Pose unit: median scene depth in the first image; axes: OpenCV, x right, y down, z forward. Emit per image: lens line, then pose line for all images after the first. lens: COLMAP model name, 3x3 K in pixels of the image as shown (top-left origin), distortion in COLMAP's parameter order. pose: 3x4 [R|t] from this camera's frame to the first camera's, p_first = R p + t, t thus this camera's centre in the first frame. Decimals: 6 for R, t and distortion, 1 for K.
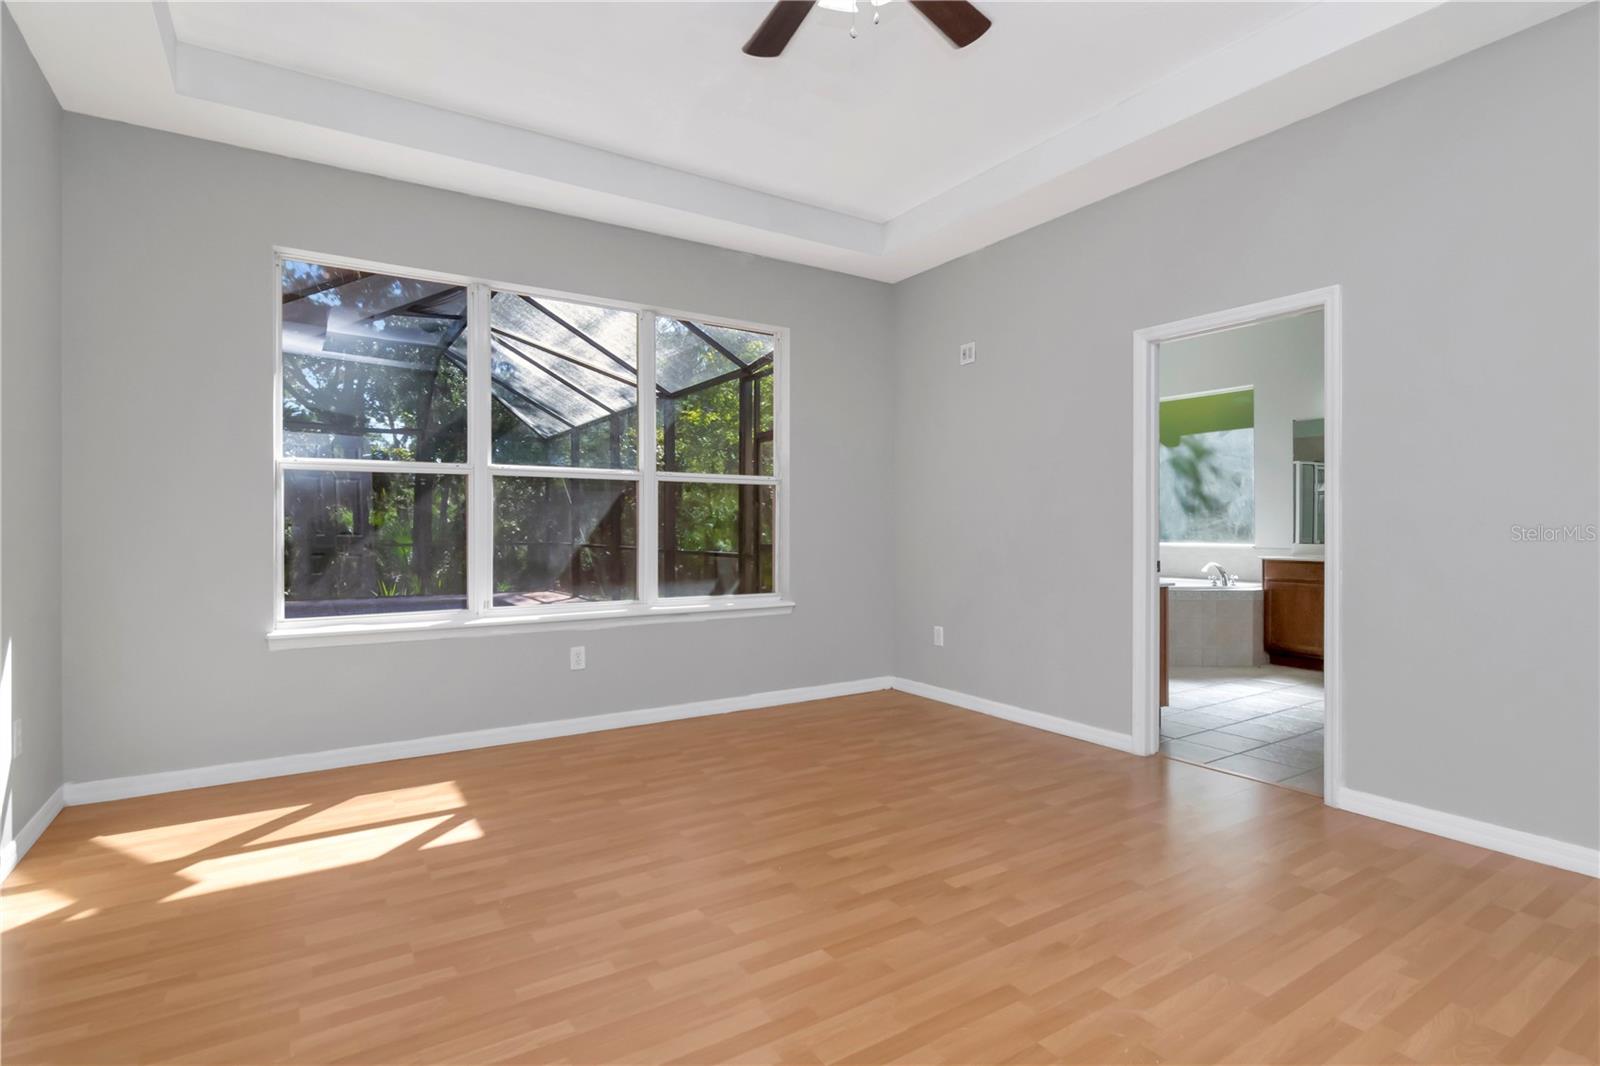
lens RADIAL K [[769.5, 0, 807.2], [0, 769.5, 526.9], [0, 0, 1]] dist [0.003618, 0.000289]
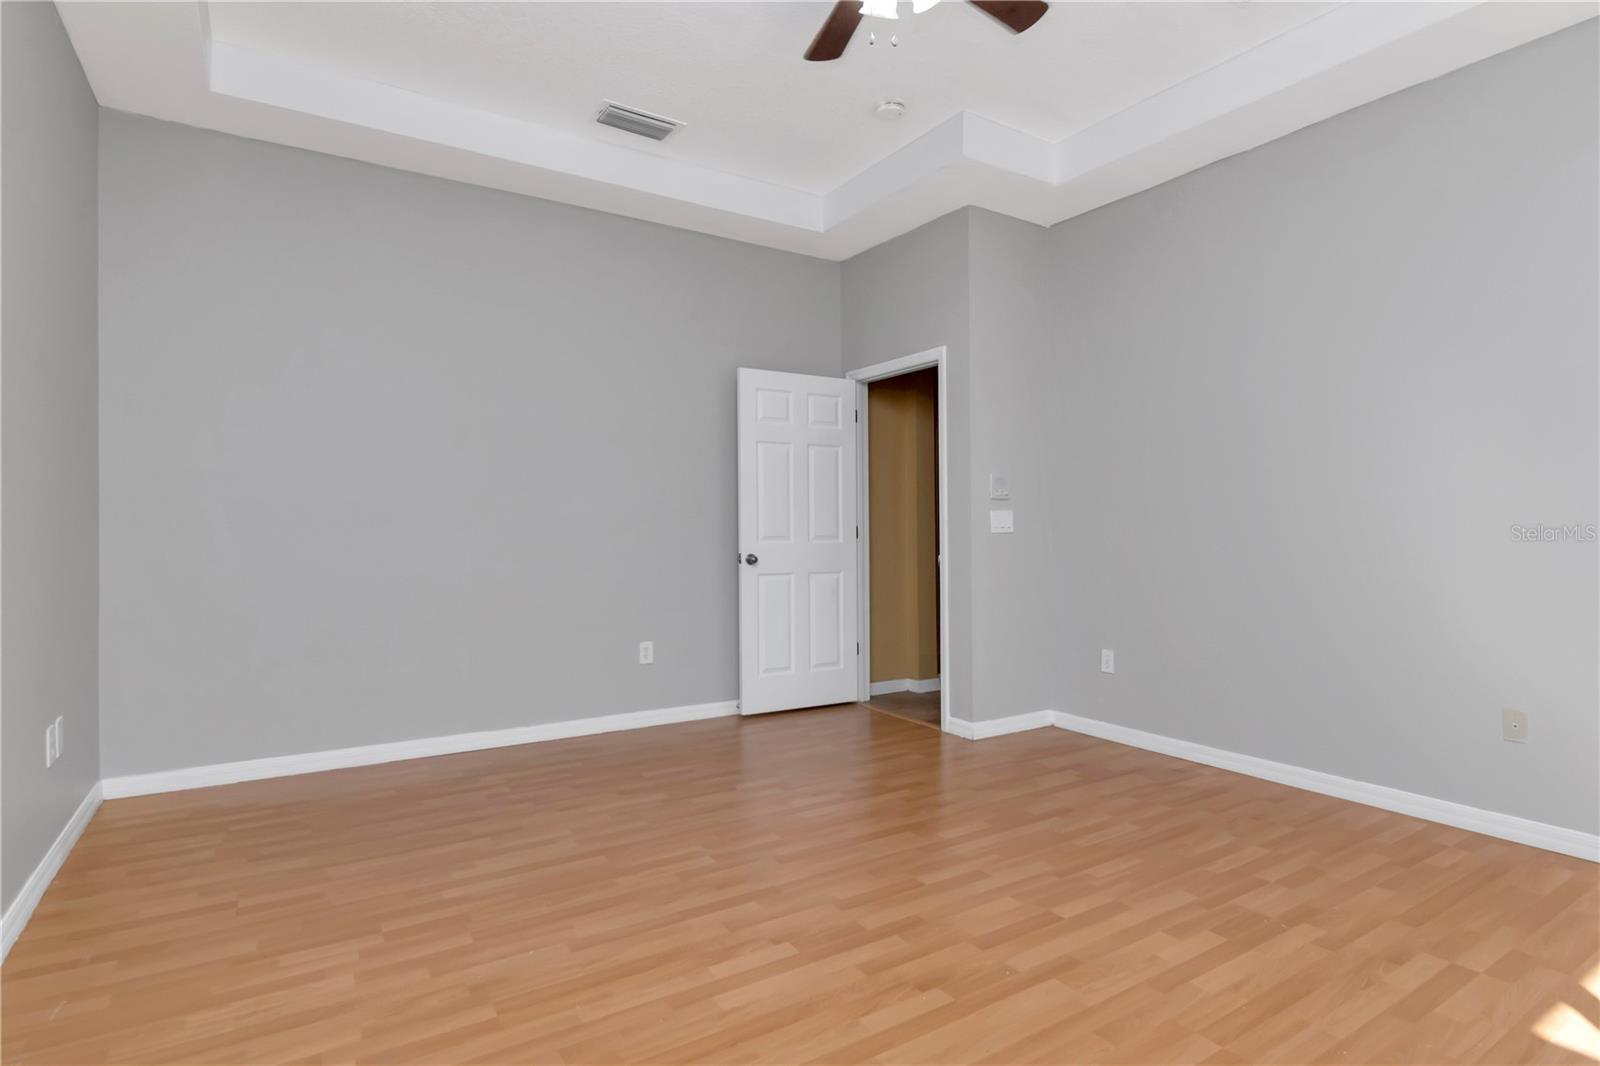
lens RADIAL K [[822.3, 0, 800.8], [0, 822.3, 530.2], [0, 0, 1]] dist [0.000382, 0.000085]
pose [[-0.999963, -0.000756, 0.008553, 0.187741], [-0.000720, 0.999990, 0.004311, 0.003970], [-0.008557, 0.004305, -0.999954, 2.101880]]
